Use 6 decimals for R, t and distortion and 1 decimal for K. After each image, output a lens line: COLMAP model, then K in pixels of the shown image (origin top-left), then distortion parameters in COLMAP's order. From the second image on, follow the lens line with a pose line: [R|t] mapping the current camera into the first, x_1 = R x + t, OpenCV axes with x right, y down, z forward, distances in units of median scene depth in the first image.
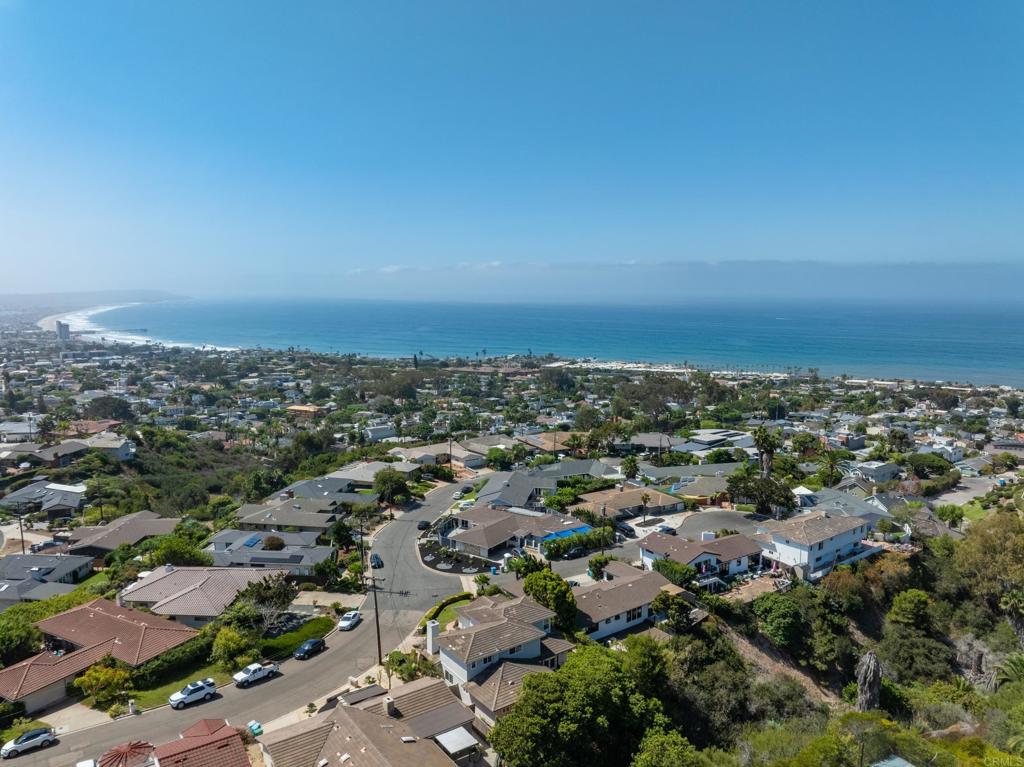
lens RADIAL K [[708.2, 0, 512.0], [0, 708.2, 383.5], [0, 0, 1]] dist [-0.034699, 0.001664]
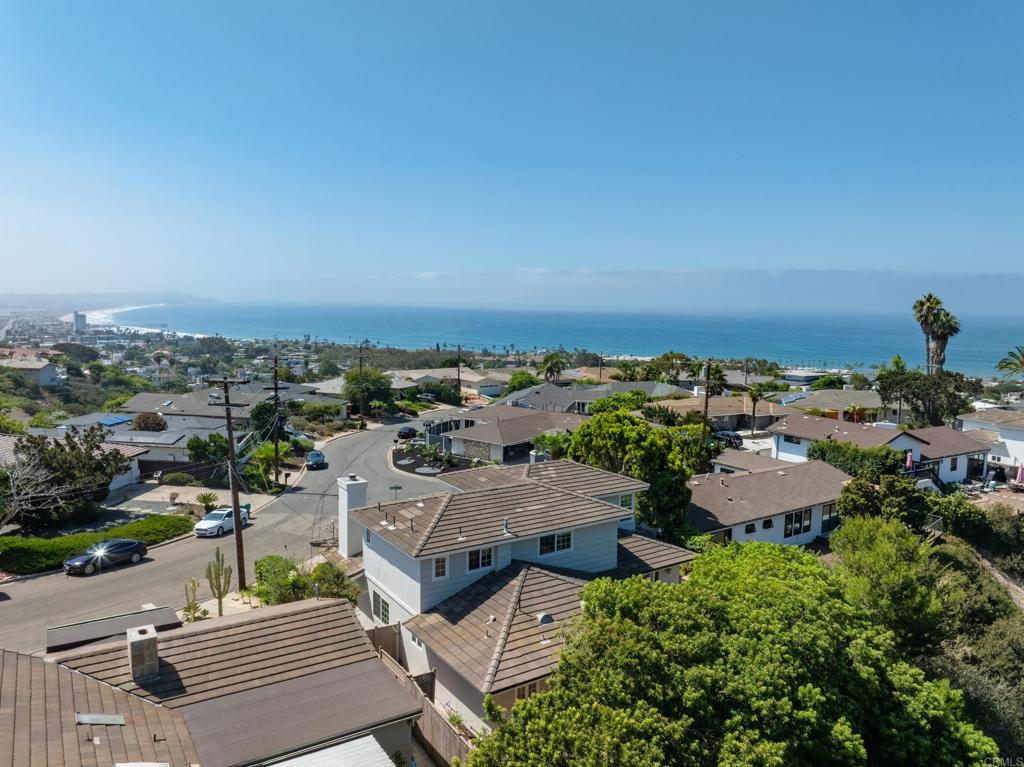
lens RADIAL K [[728.0, 0, 512.0], [0, 728.0, 383.5], [0, 0, 1]] dist [-0.037325, 0.002941]
pose [[0.998911, 0.023940, -0.040055, -0.004839], [-0.024646, 0.999548, -0.017240, 0.282993], [0.039624, 0.018209, 0.999049, 0.572729]]
